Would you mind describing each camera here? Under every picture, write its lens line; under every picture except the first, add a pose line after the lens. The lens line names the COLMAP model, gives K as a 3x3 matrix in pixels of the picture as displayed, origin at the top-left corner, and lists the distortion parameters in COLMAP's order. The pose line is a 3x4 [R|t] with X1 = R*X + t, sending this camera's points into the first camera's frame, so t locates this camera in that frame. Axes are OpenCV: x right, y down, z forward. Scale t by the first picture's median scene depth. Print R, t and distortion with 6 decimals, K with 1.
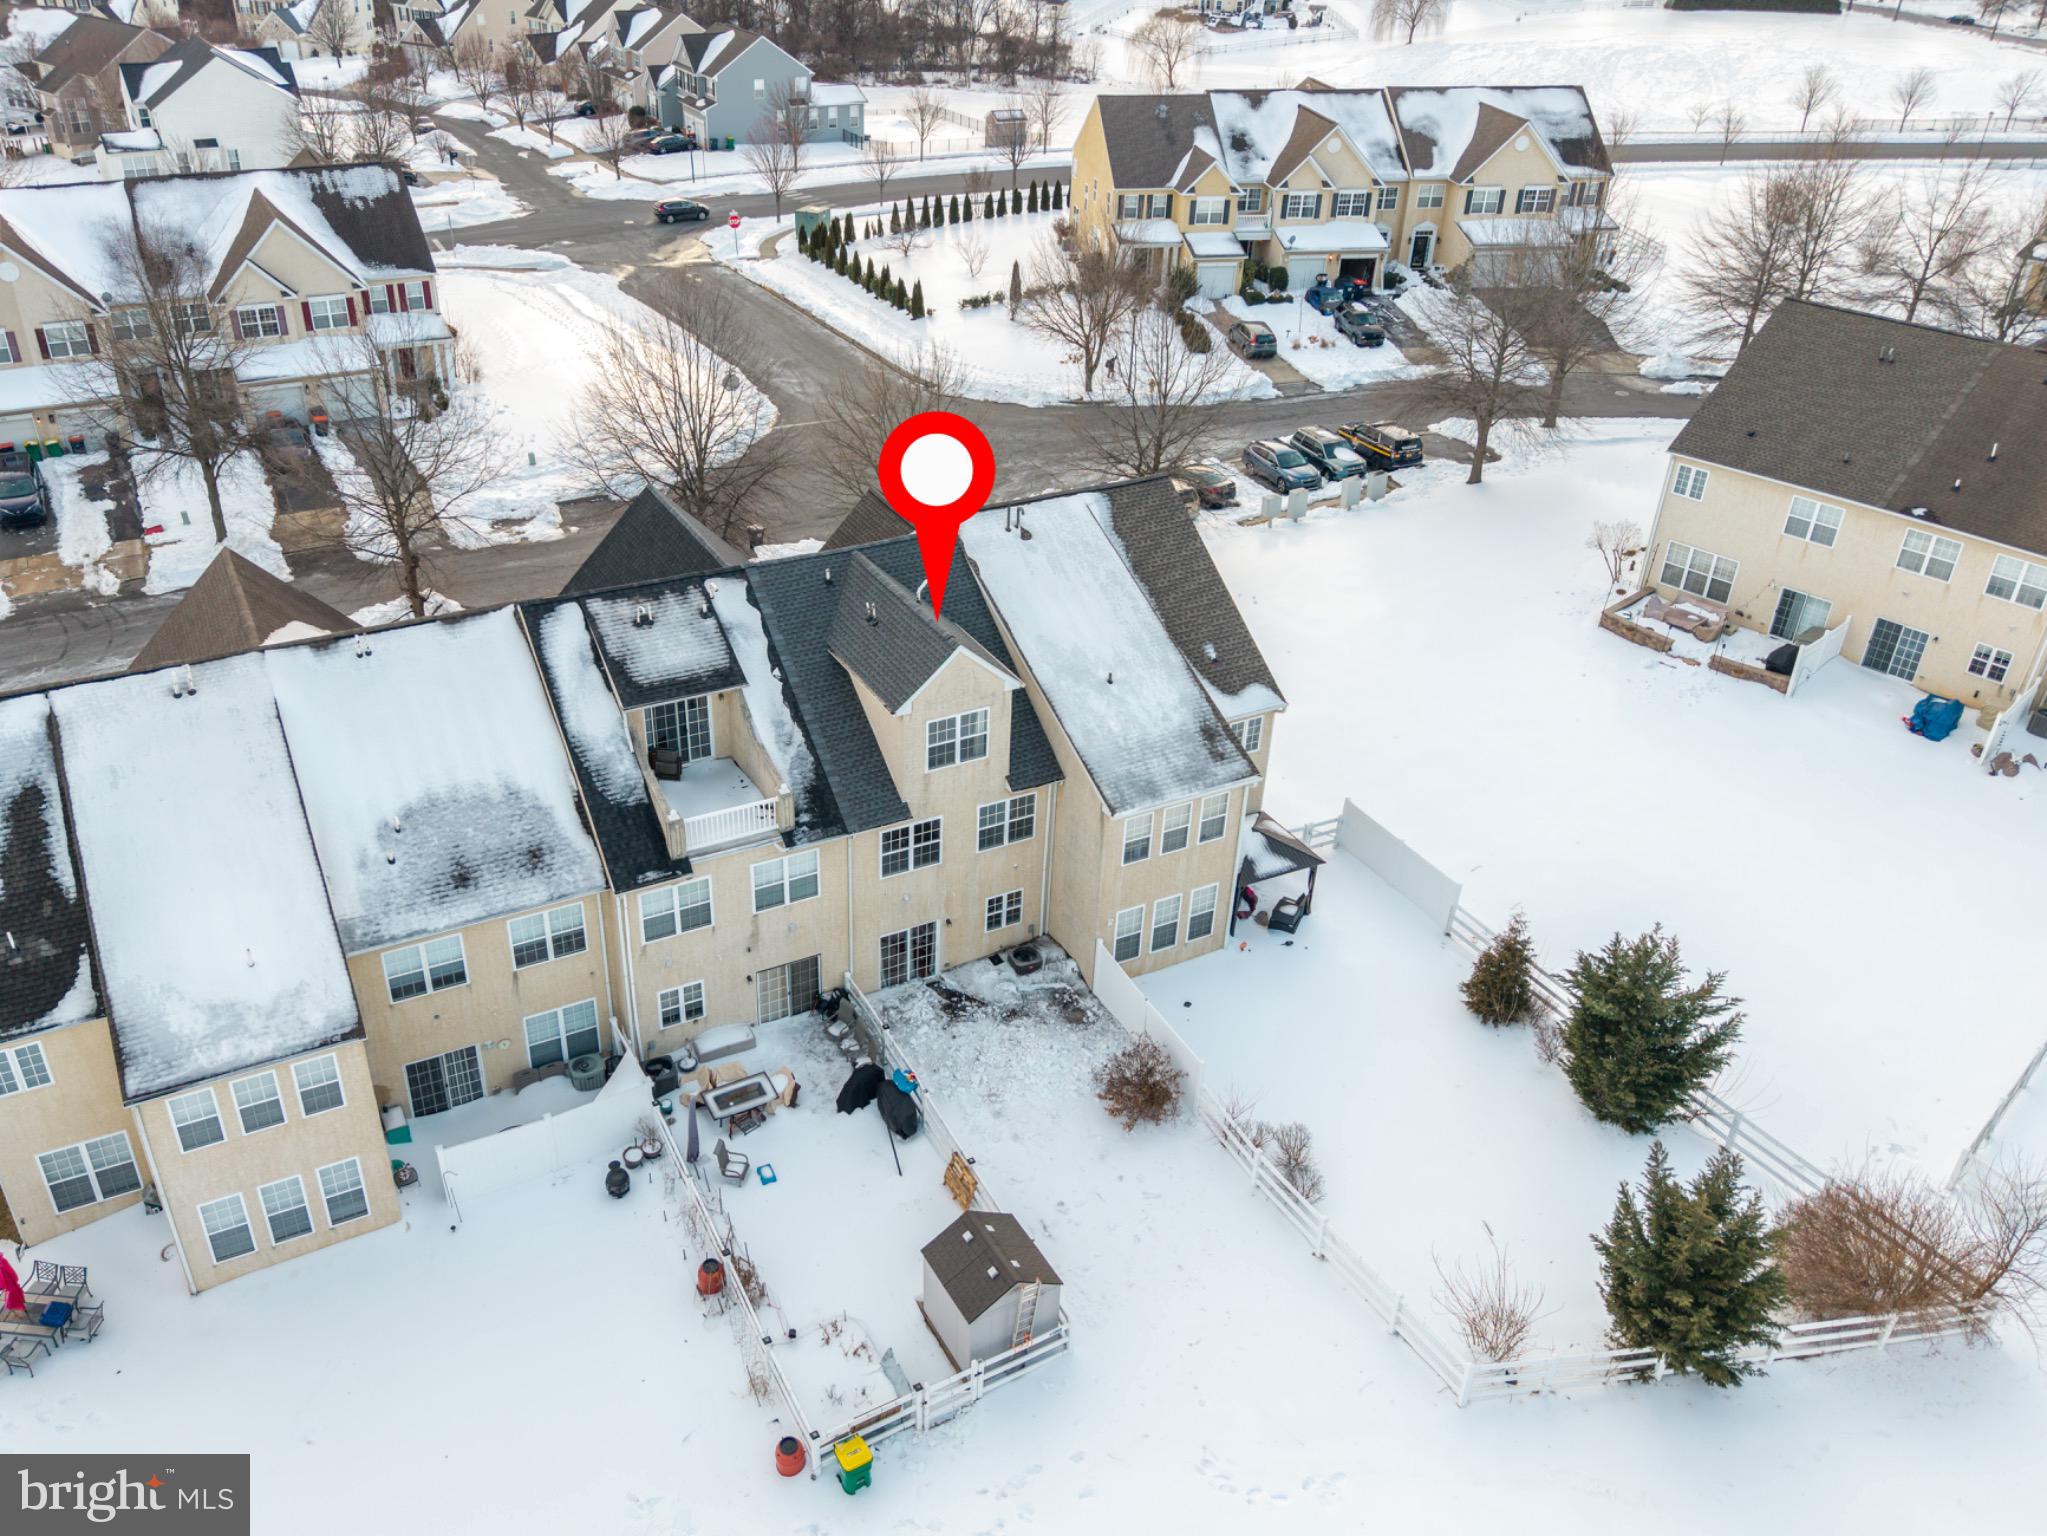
lens RADIAL K [[1589.2, 0, 921.0], [0, 1589.2, 807.3], [0, 0, 1]] dist [0.091267, -0.169282]
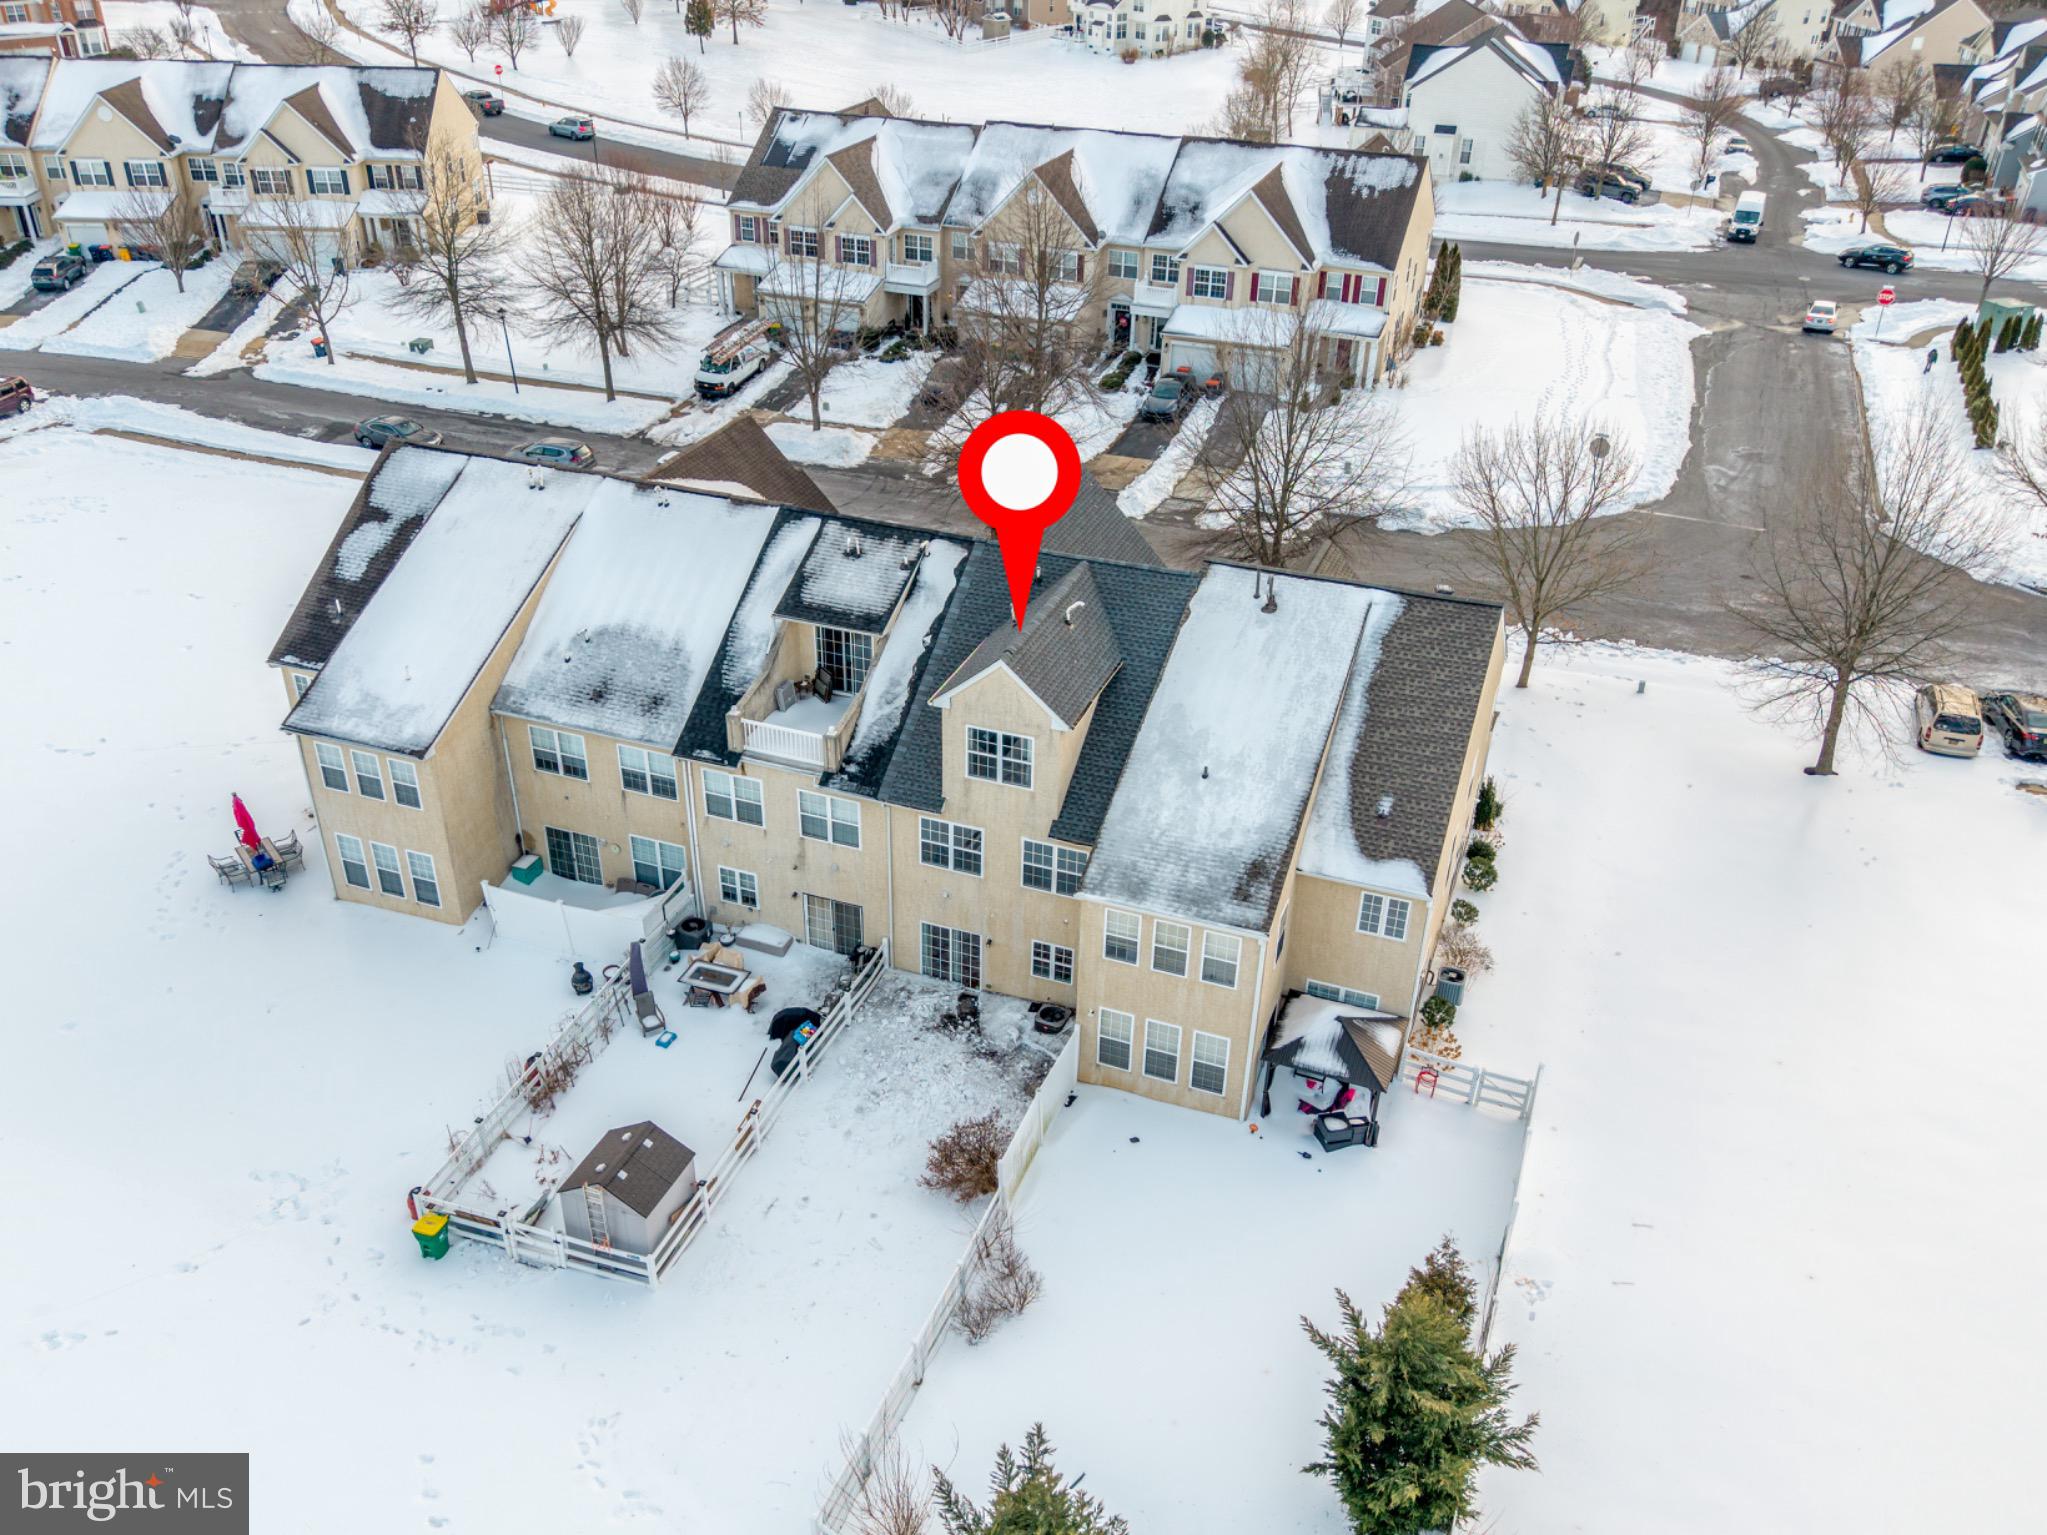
lens RADIAL K [[1669.6, 0, 998.7], [0, 1669.6, 869.4], [0, 0, 1]] dist [0.048755, -0.060883]
pose [[0.674639, 0.405067, -0.617076, 0.663506], [-0.398396, 0.903577, 0.157574, -0.137928], [0.621403, 0.139535, 0.770966, 0.216092]]
